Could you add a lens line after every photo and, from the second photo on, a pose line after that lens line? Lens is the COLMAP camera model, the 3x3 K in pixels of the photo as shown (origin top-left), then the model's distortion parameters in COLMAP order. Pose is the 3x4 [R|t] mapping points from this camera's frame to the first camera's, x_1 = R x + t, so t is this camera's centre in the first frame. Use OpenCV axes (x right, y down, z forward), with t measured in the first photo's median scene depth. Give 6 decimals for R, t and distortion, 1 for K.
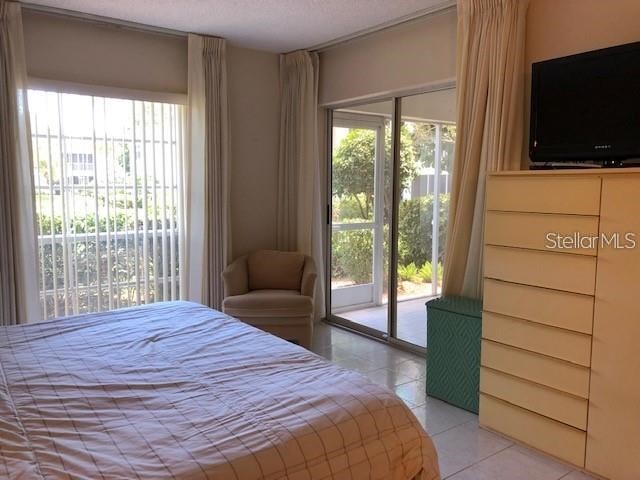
lens RADIAL K [[525.8, 0, 320.1], [0, 525.8, 242.2], [0, 0, 1]] dist [0.042825, -0.058822]
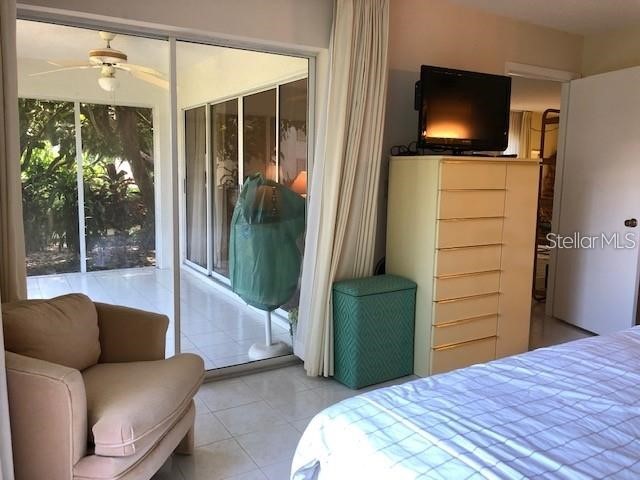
lens RADIAL K [[525.8, 0, 320.7], [0, 525.8, 237.7], [0, 0, 1]] dist [0.042825, -0.058822]
pose [[0.120333, -0.125357, 0.984787, -0.919329], [0.091816, 0.989149, 0.114693, -0.120321], [-0.988479, 0.076617, 0.130537, 1.198876]]
